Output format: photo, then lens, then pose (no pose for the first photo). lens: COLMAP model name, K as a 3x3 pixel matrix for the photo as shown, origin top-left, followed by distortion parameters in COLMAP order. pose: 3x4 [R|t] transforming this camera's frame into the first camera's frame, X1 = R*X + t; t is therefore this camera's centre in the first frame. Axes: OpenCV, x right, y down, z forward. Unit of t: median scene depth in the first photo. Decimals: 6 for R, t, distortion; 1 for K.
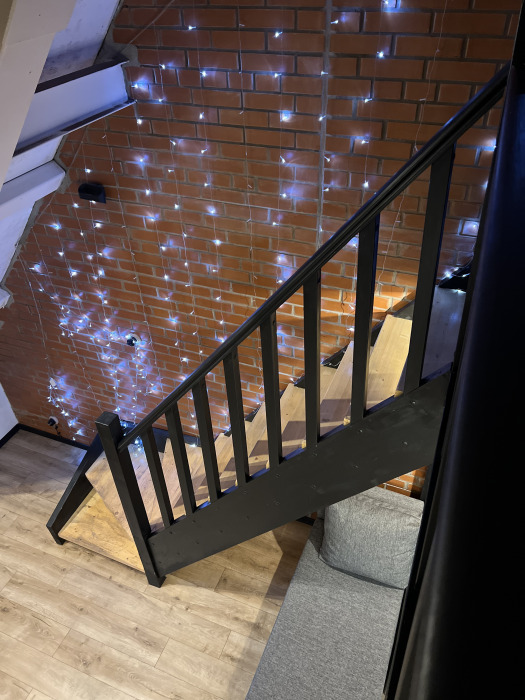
lens RADIAL K [[531.3, 0, 264.0], [0, 531.3, 352.6], [0, 0, 1]] dist [0.042720, -0.048453]
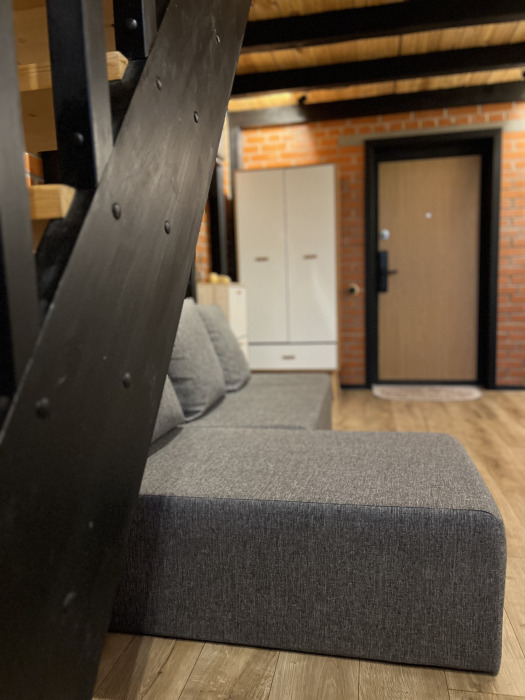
lens RADIAL K [[531.3, 0, 261.0], [0, 531.3, 357.7], [0, 0, 1]] dist [0.042720, -0.048453]
pose [[-0.188426, -0.073274, 0.979350, -0.367368], [0.643568, 0.744046, 0.179490, 0.365649], [-0.741833, 0.664099, -0.093041, 1.024666]]
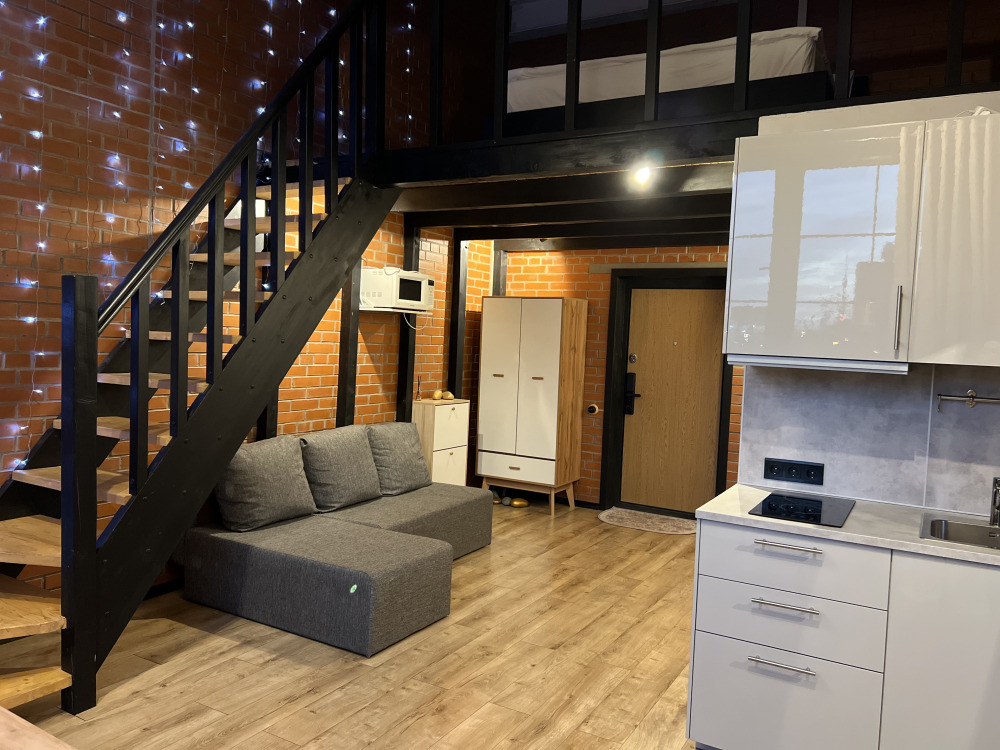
lens RADIAL K [[758.9, 0, 501.9], [0, 758.9, 373.3], [0, 0, 1]] dist [0.042720, -0.048453]
pose [[0.125698, -0.005227, 0.992055, -1.130668], [0.583120, 0.809397, -0.069620, 0.573365], [-0.802603, 0.587238, 0.104788, 0.488159]]
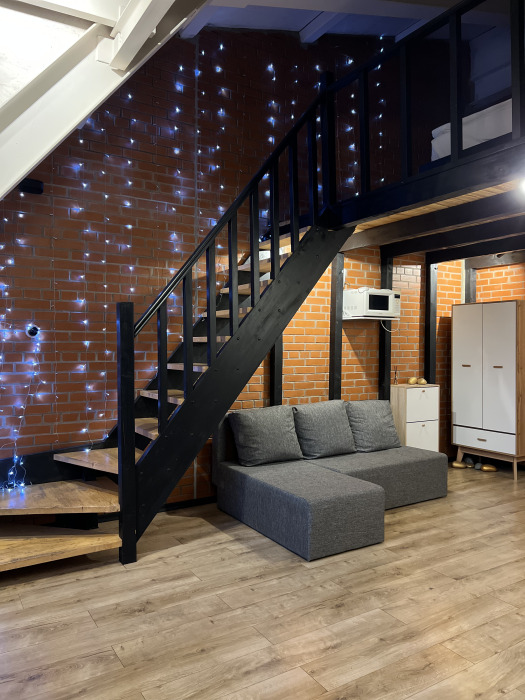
lens RADIAL K [[531.3, 0, 259.1], [0, 531.3, 350.4], [0, 0, 1]] dist [0.042720, -0.048453]
pose [[0.584550, 0.029029, 0.810838, -1.003631], [0.488647, 0.785194, -0.380387, 0.748529], [-0.647708, 0.618569, 0.444801, 0.317060]]
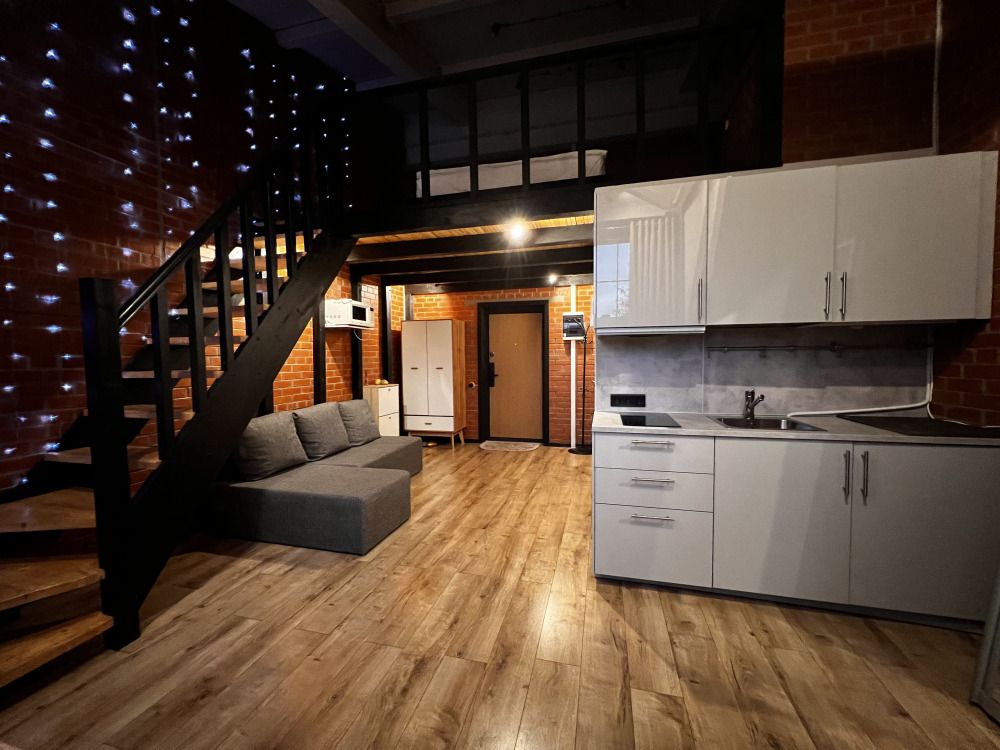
lens RADIAL K [[403.5, 0, 499.8], [0, 403.5, 375.5], [0, 0, 1]] dist [-0.004004, 0.001166]
pose [[-0.136618, -0.003590, 0.990617, -0.922069], [0.630993, 0.770572, 0.089815, 0.531116], [-0.763665, 0.637343, -0.103009, 0.635381]]
